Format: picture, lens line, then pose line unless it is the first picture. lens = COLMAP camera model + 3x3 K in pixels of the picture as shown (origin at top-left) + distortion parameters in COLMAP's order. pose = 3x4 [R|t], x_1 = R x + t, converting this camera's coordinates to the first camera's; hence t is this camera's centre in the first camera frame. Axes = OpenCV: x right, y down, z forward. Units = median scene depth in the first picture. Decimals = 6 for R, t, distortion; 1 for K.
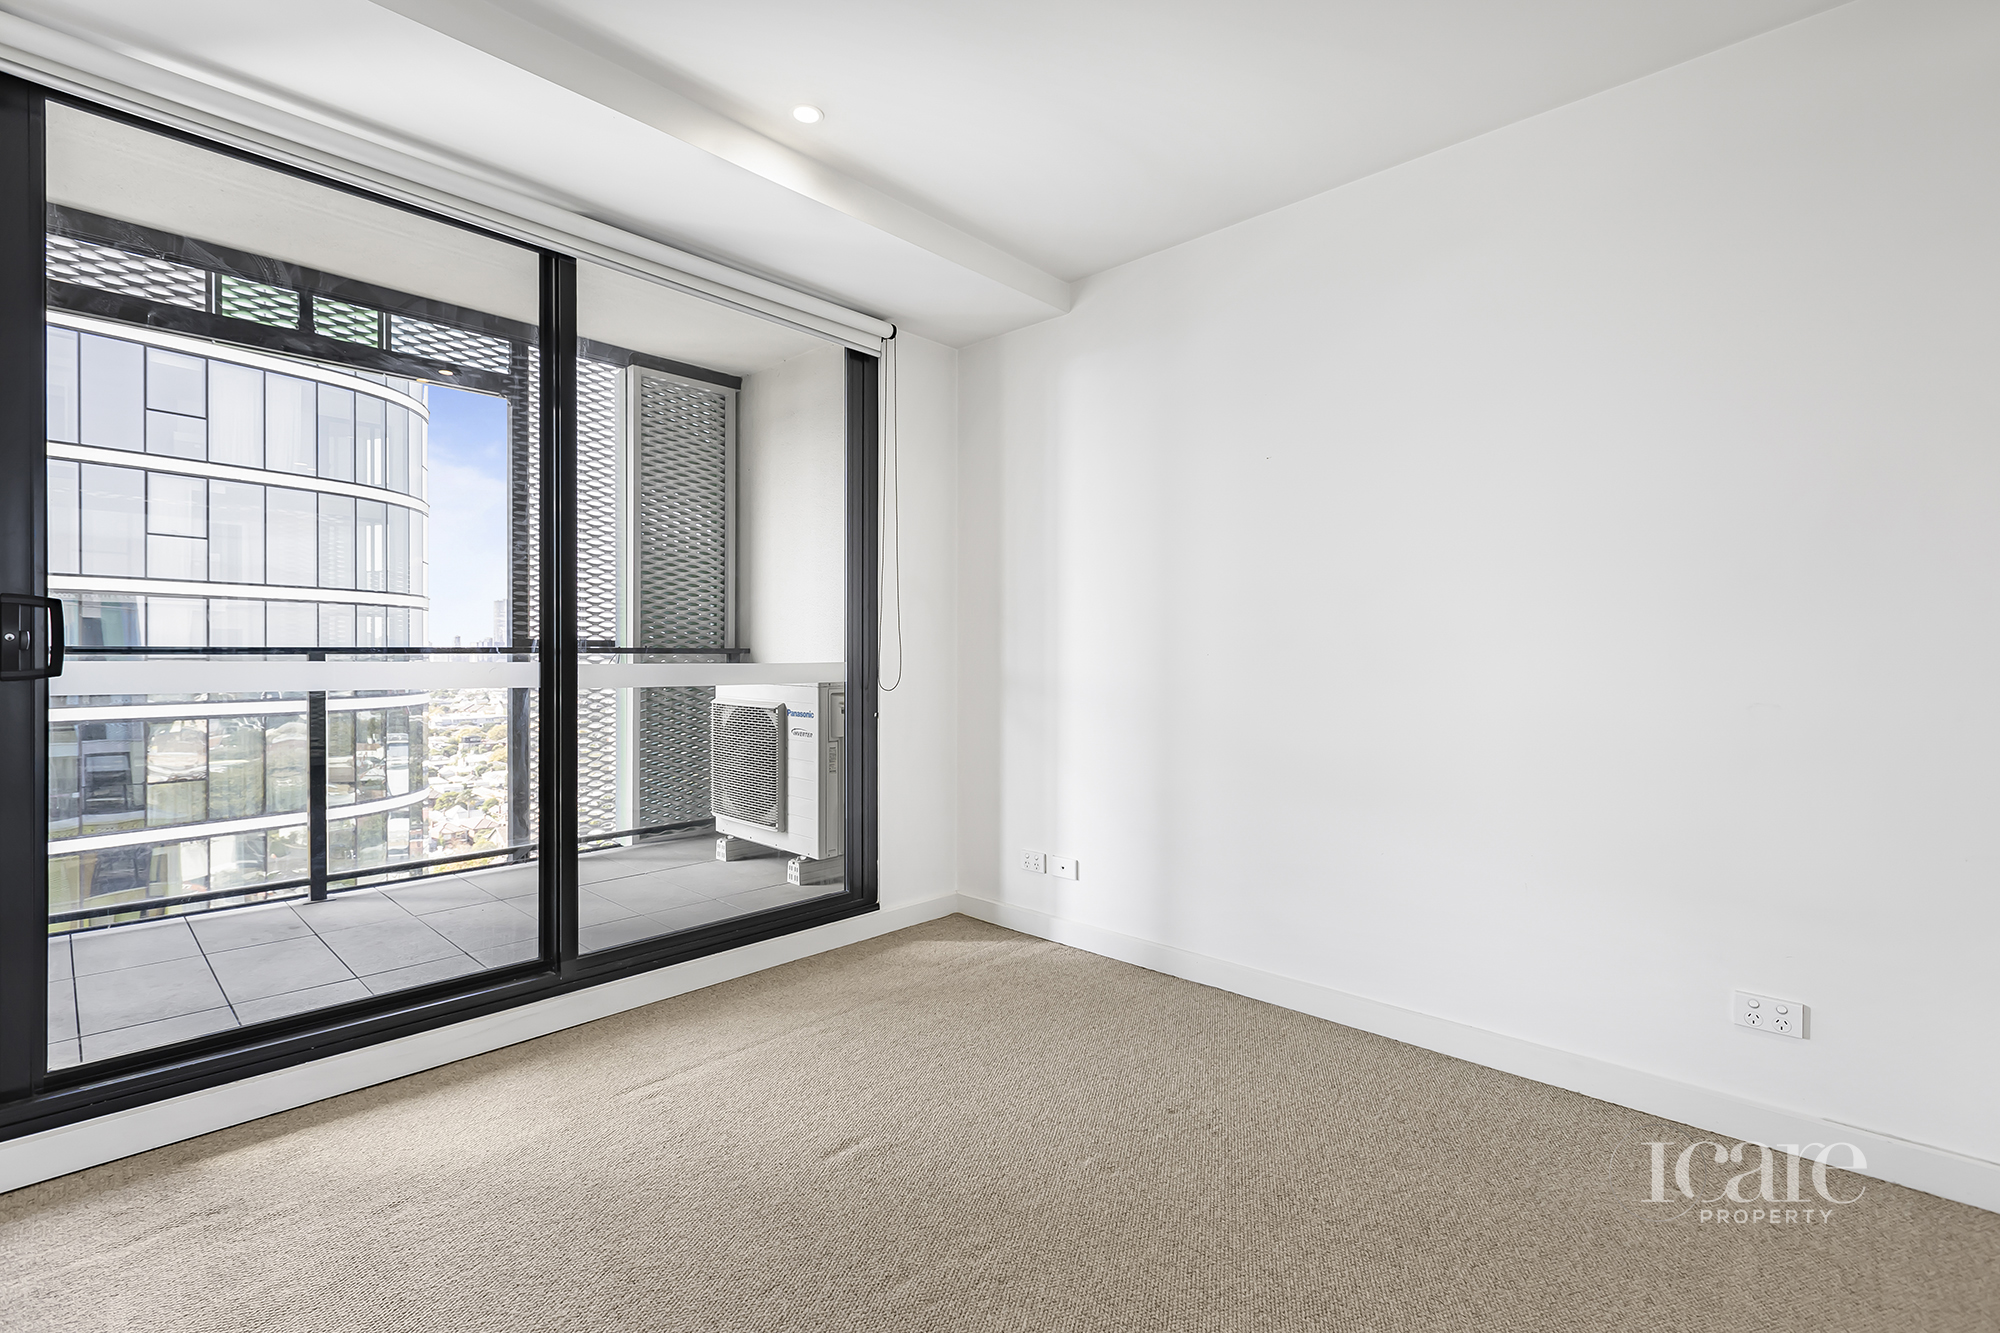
lens RADIAL K [[889.8, 0, 984.8], [0, 889.8, 656.6], [0, 0, 1]] dist [0.003112, -0.000026]
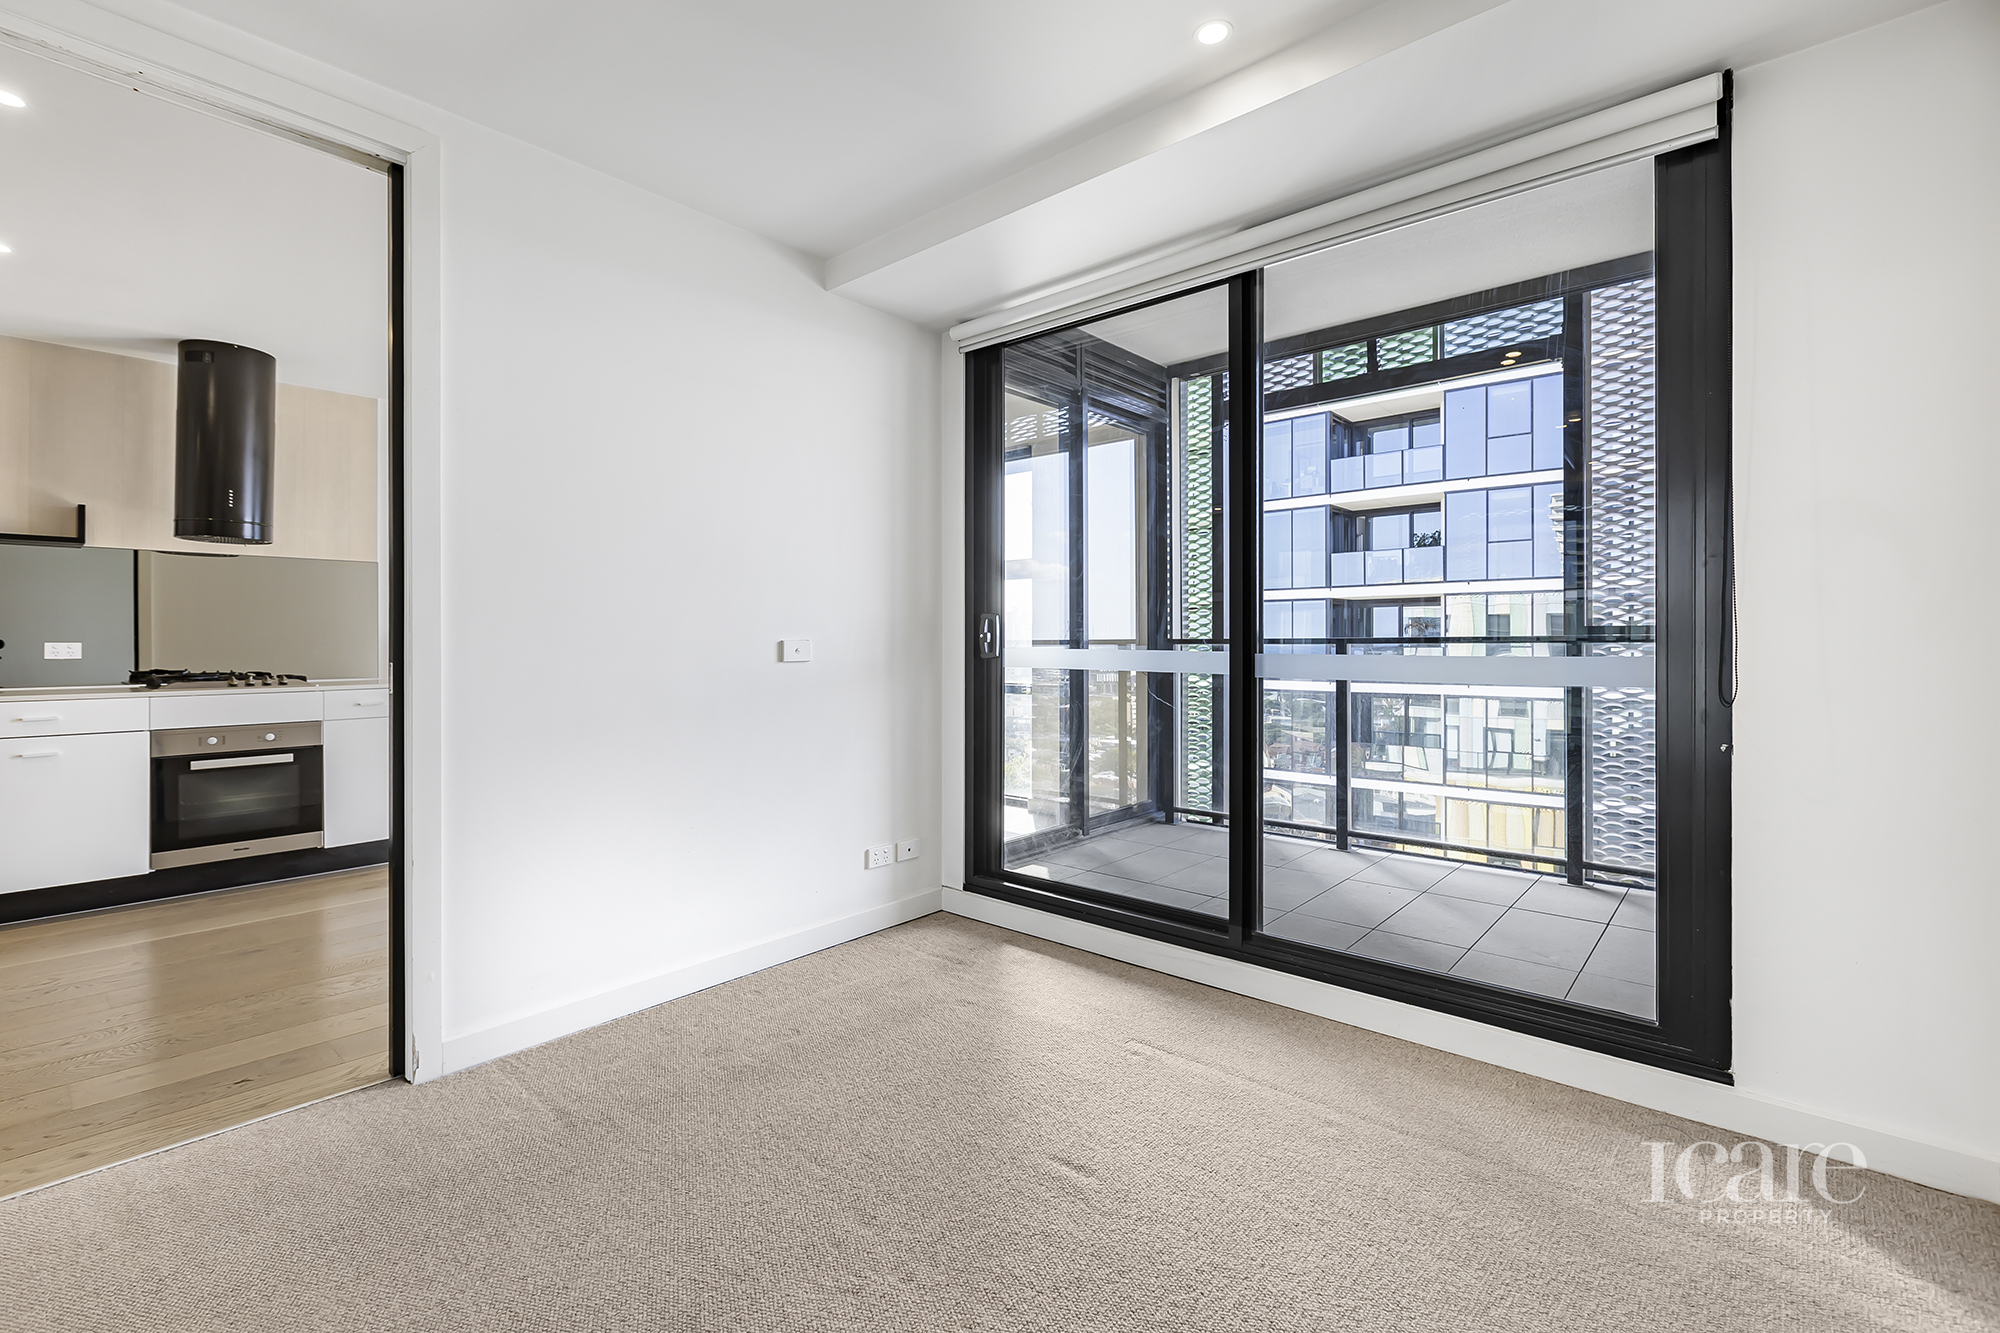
lens RADIAL K [[889.8, 0, 984.3], [0, 889.8, 639.1], [0, 0, 1]] dist [0.003112, -0.000026]
pose [[0.028588, -0.007884, -0.999560, 0.575029], [-0.000087, 0.999969, -0.007890, -0.000865], [0.999591, 0.000313, 0.028586, 0.641091]]
